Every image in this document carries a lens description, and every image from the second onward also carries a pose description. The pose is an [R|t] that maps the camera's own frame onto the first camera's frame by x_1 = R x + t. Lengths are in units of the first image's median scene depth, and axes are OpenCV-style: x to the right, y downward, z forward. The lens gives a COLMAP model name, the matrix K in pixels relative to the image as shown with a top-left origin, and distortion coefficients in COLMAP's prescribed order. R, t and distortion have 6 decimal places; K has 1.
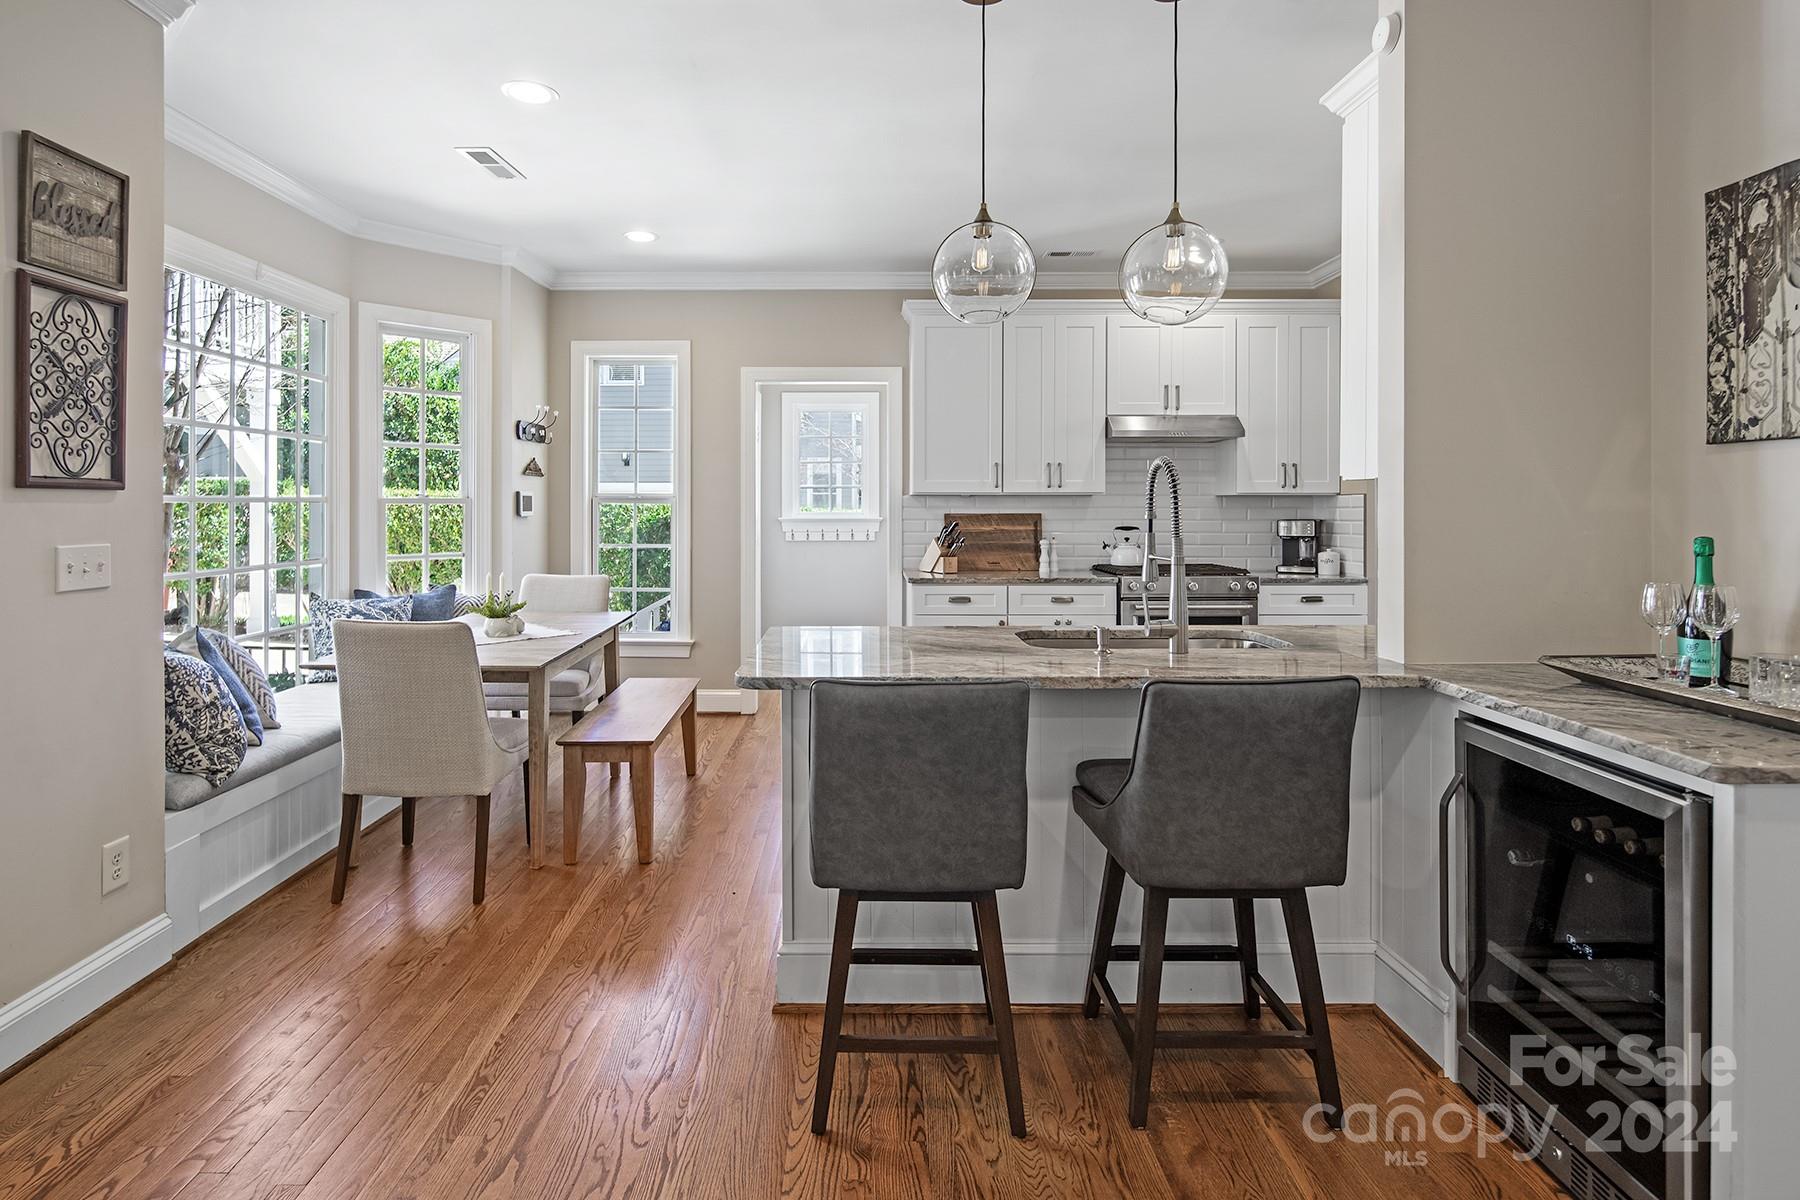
lens RADIAL K [[911.2, 0, 834.9], [0, 911.2, 510.1], [0, 0, 1]] dist [0.001656, -0.003561]
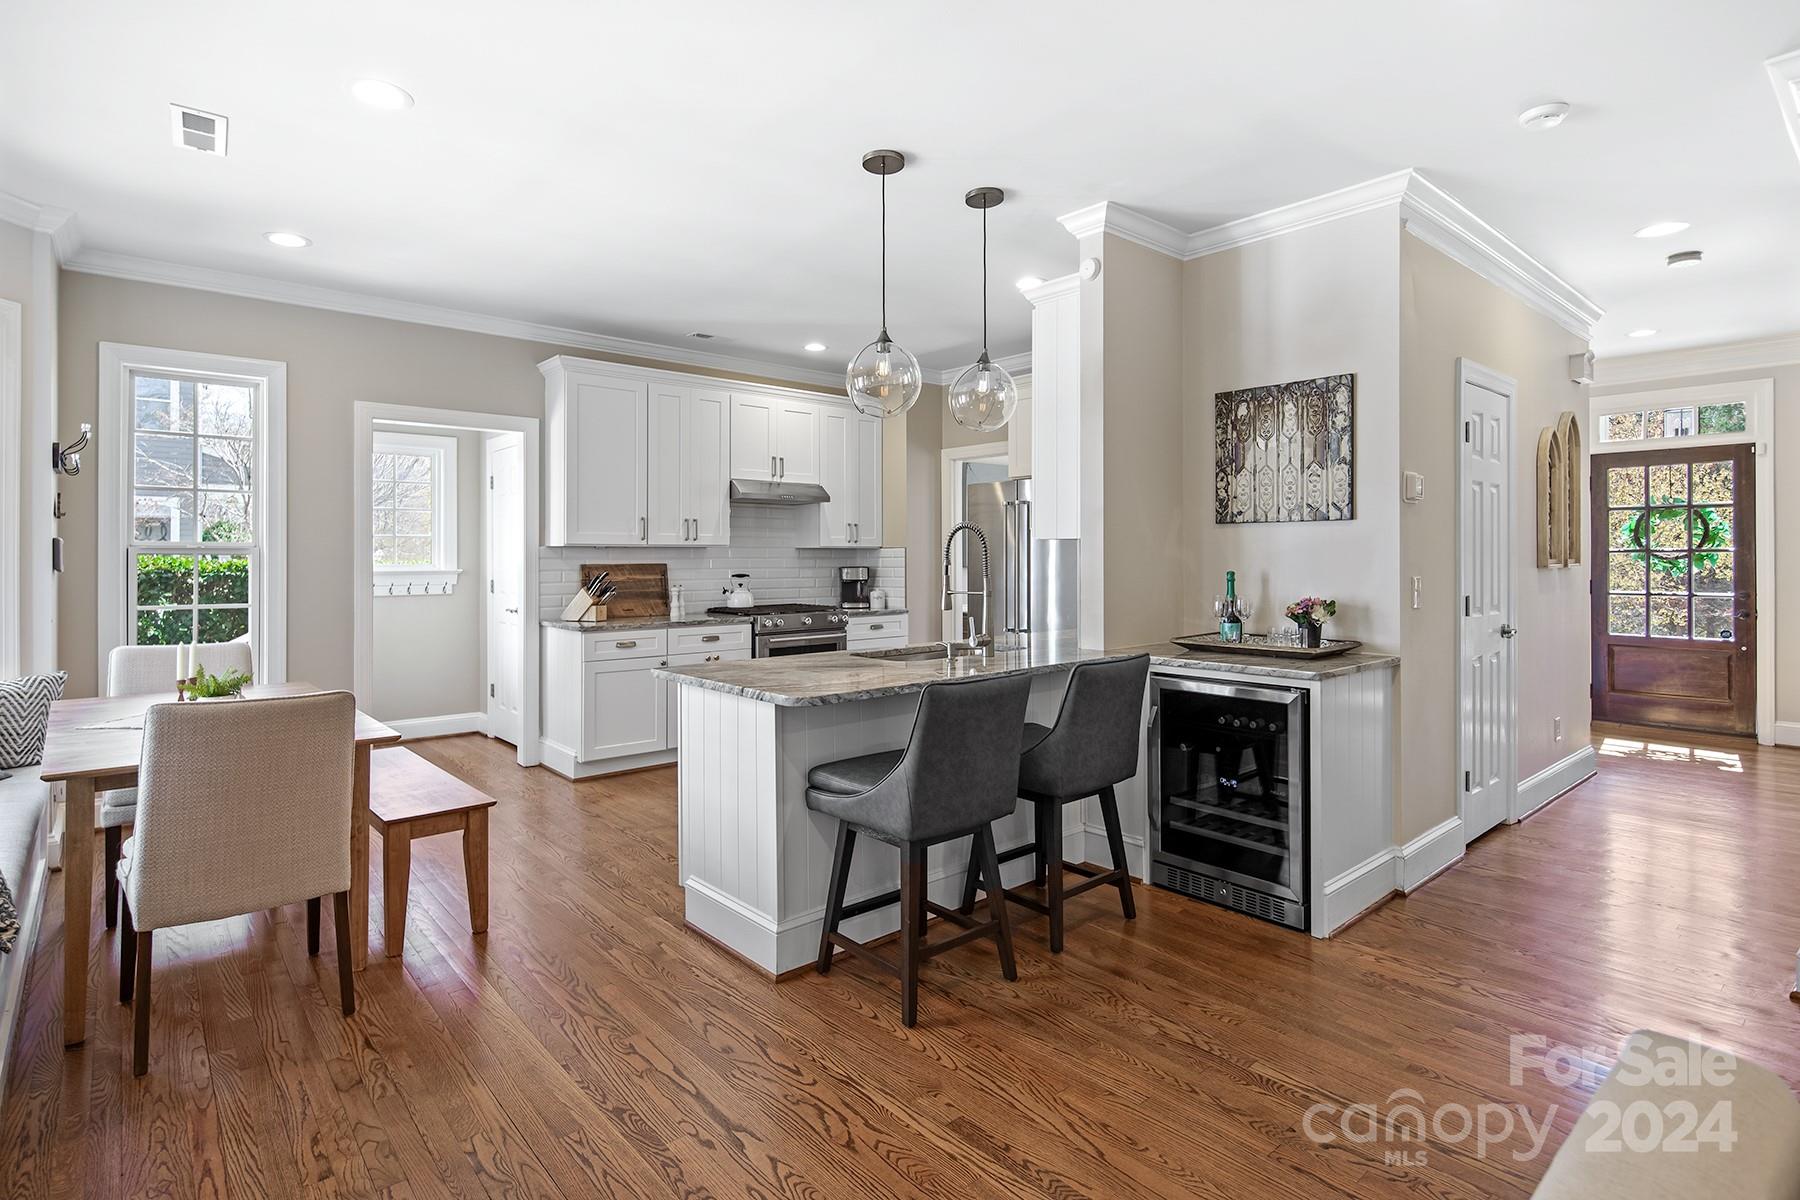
lens RADIAL K [[911.2, 0, 859.7], [0, 911.2, 556.3], [0, 0, 1]] dist [0.001656, -0.003561]
pose [[0.756679, -0.001143, 0.653786, -0.357091], [0.004899, 0.999980, -0.003922, 0.000195], [-0.653768, 0.006170, 0.756670, 0.013225]]
